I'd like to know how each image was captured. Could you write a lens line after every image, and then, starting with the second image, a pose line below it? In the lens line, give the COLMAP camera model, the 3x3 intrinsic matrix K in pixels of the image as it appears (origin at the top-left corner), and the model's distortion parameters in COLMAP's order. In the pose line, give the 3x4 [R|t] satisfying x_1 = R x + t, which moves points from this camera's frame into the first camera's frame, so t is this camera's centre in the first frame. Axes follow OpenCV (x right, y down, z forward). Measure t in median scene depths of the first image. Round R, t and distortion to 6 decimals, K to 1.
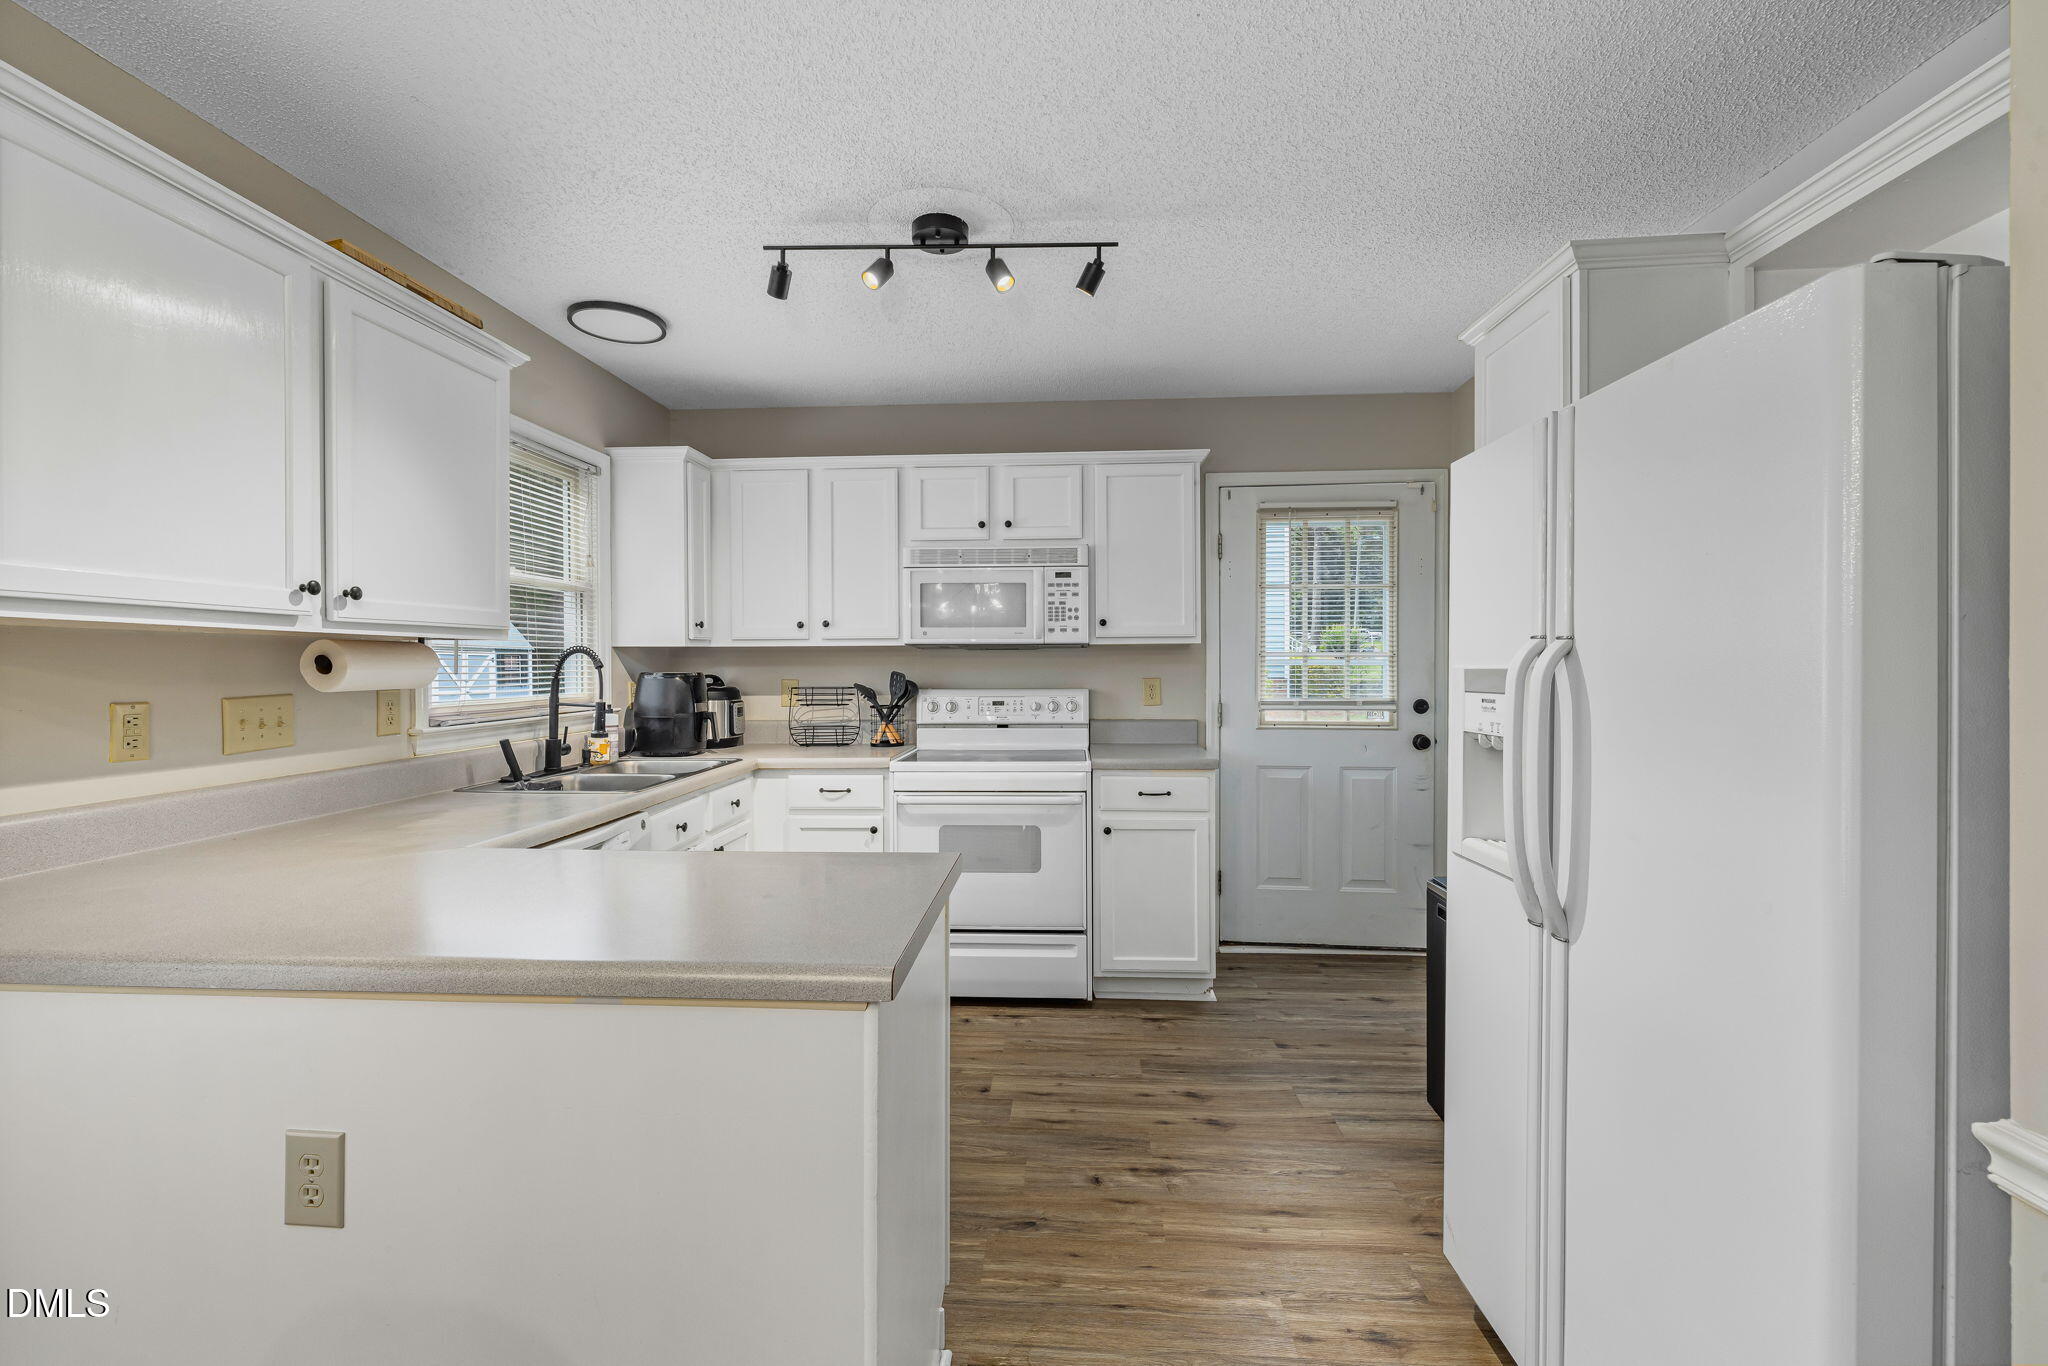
lens RADIAL K [[860.5, 0, 1024.3], [0, 860.5, 669.5], [0, 0, 1]] dist [0.000074, 0.000133]
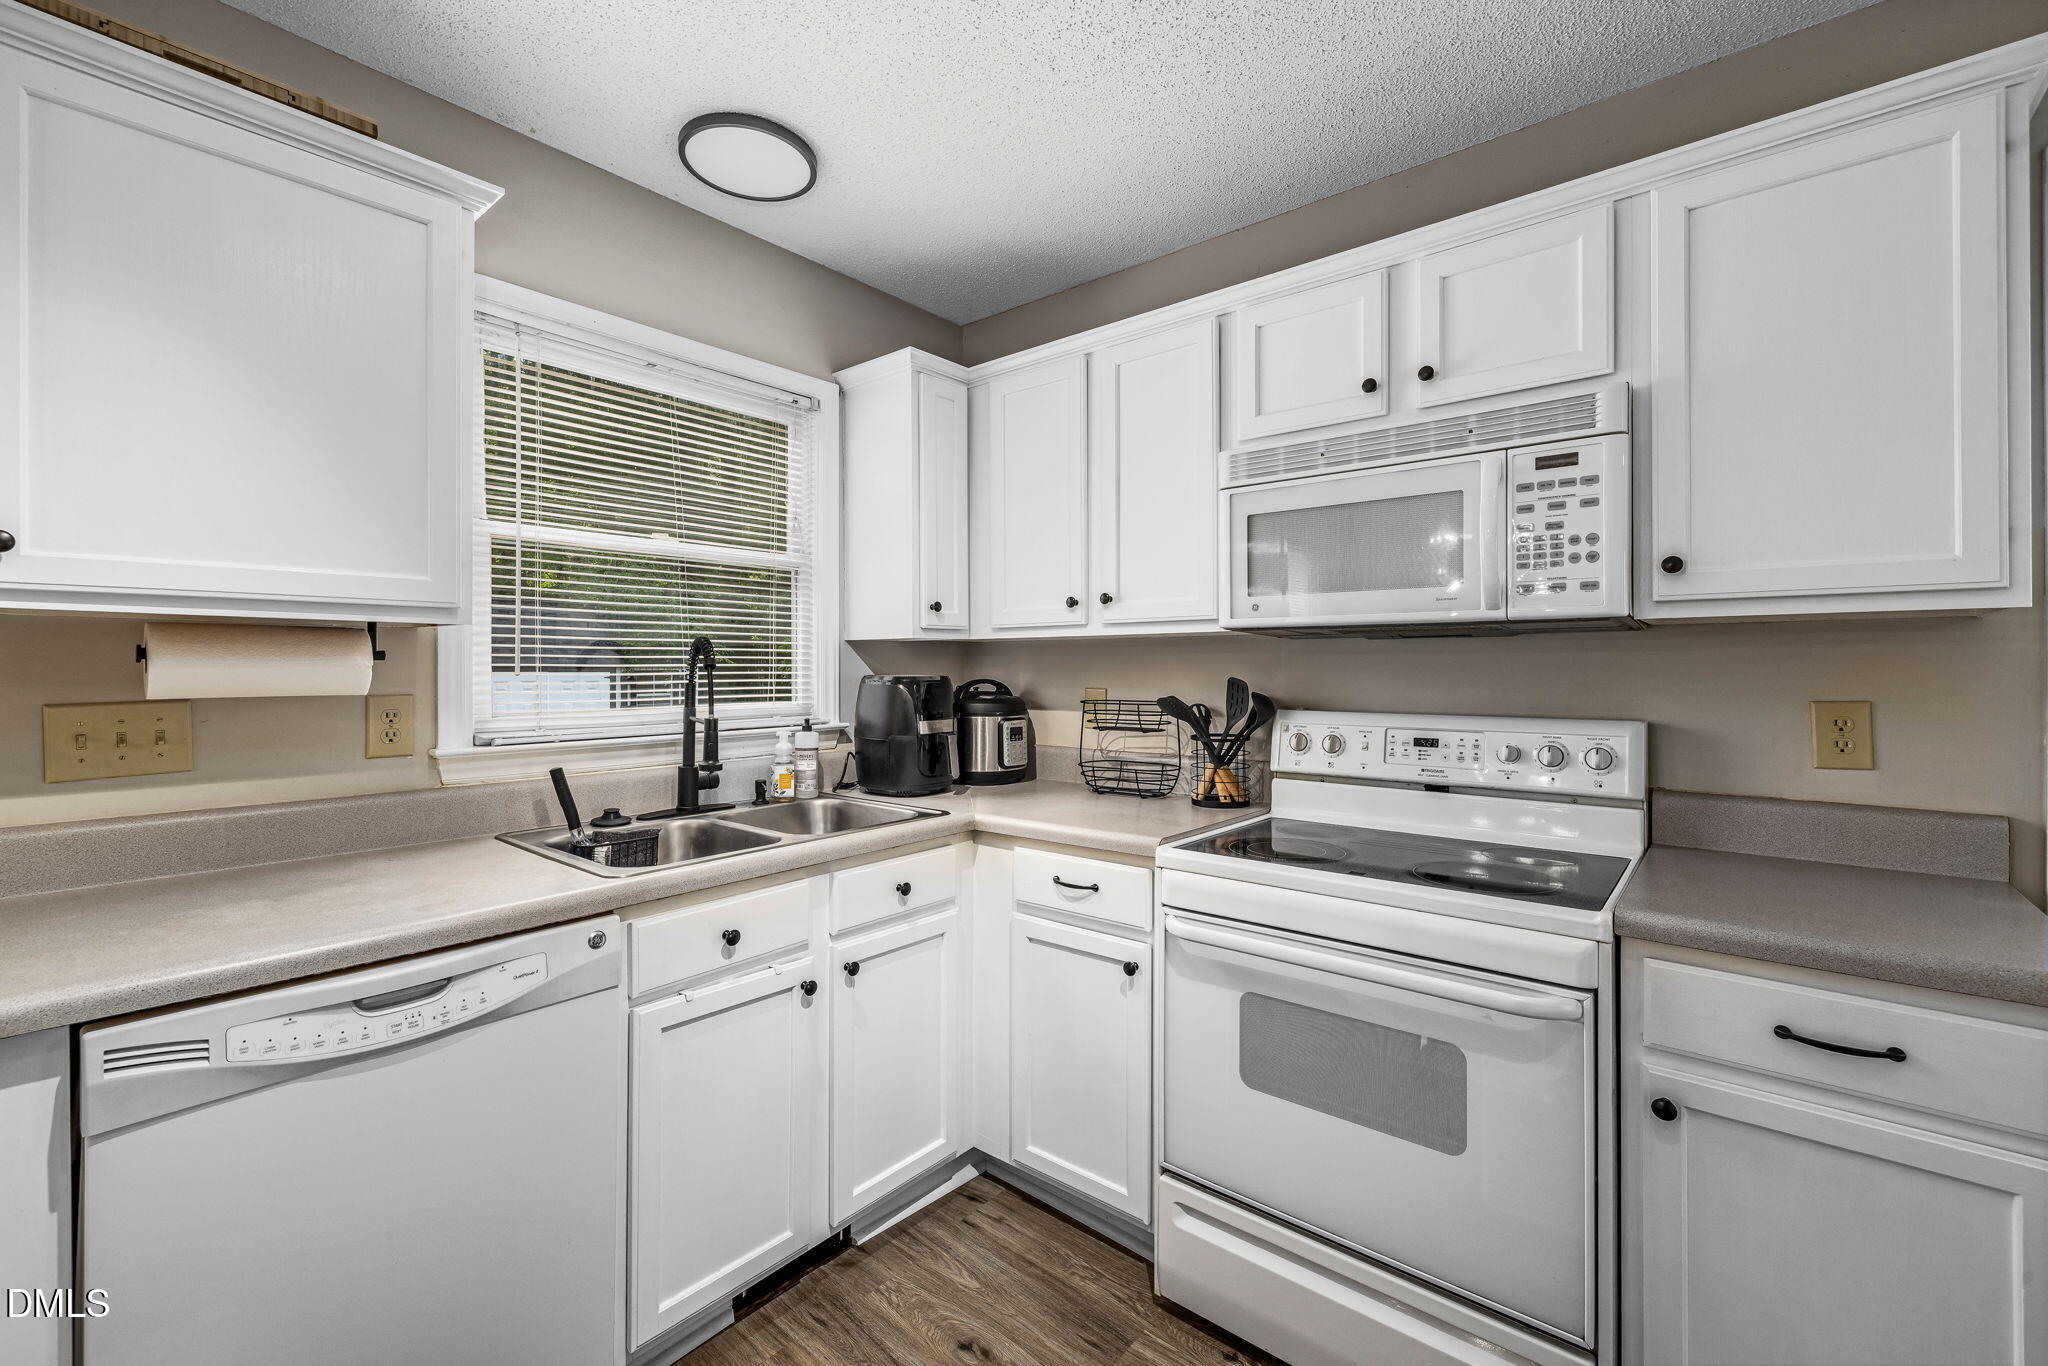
lens RADIAL K [[860.5, 0, 1013.8], [0, 860.5, 664.8], [0, 0, 1]] dist [0.000074, 0.000133]
pose [[0.801415, 0.002787, -0.598102, 0.085669], [-0.008635, 0.999939, -0.006912, -0.001267], [0.598046, 0.010704, 0.801390, 0.486179]]
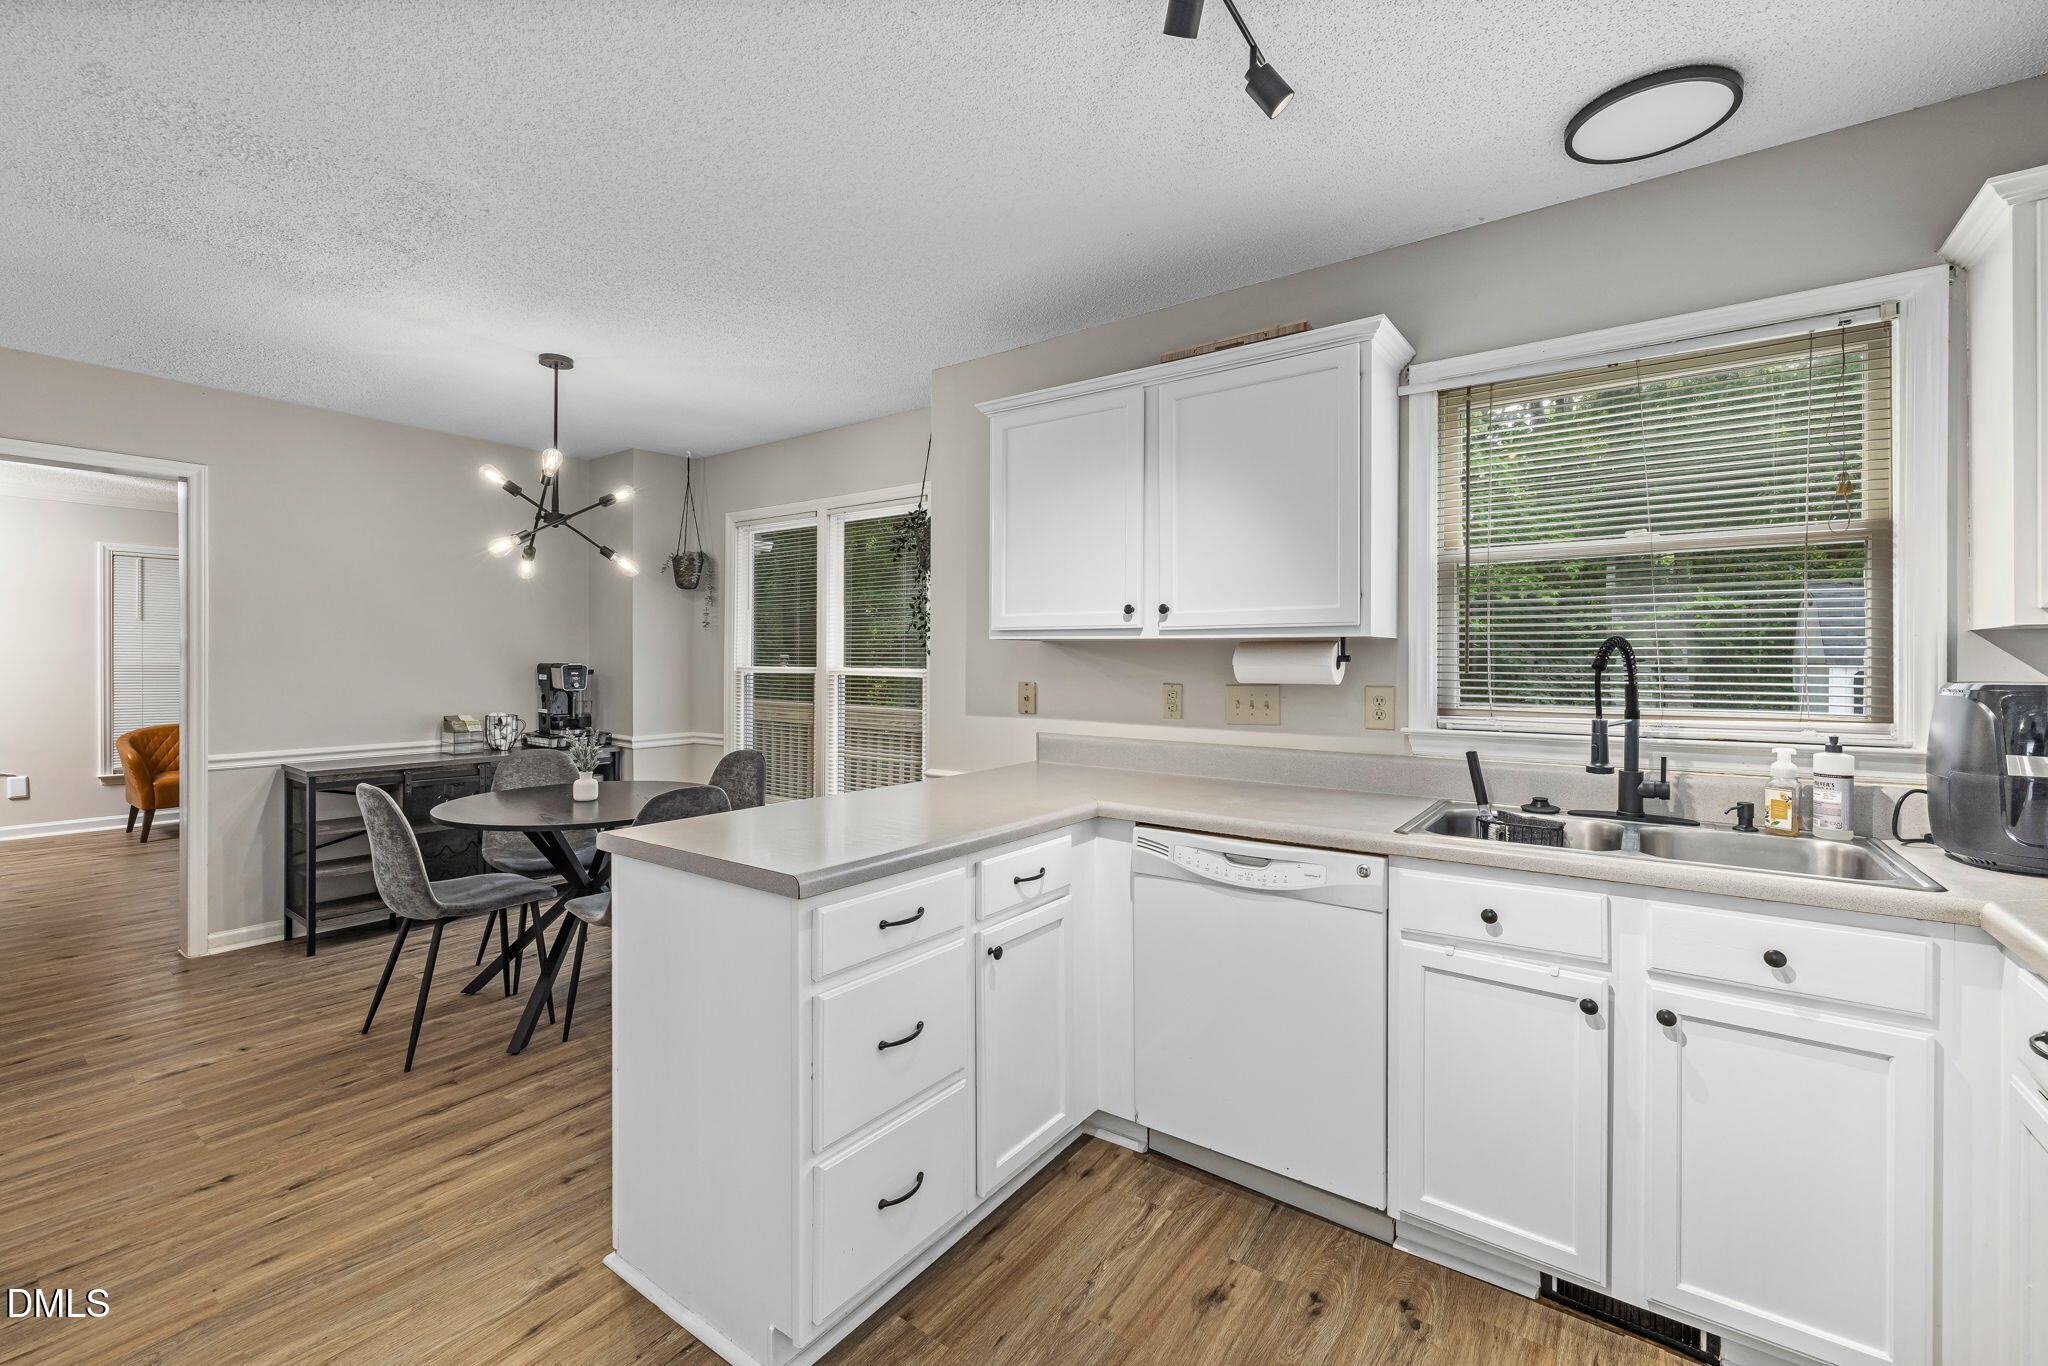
lens RADIAL K [[860.5, 0, 1024.8], [0, 860.5, 673.1], [0, 0, 1]] dist [0.000074, 0.000133]
pose [[-0.540327, 0.007662, -0.841420, 0.252156], [-0.011578, 0.999796, 0.016539, -0.003402], [0.841375, 0.018679, -0.540128, 0.800794]]
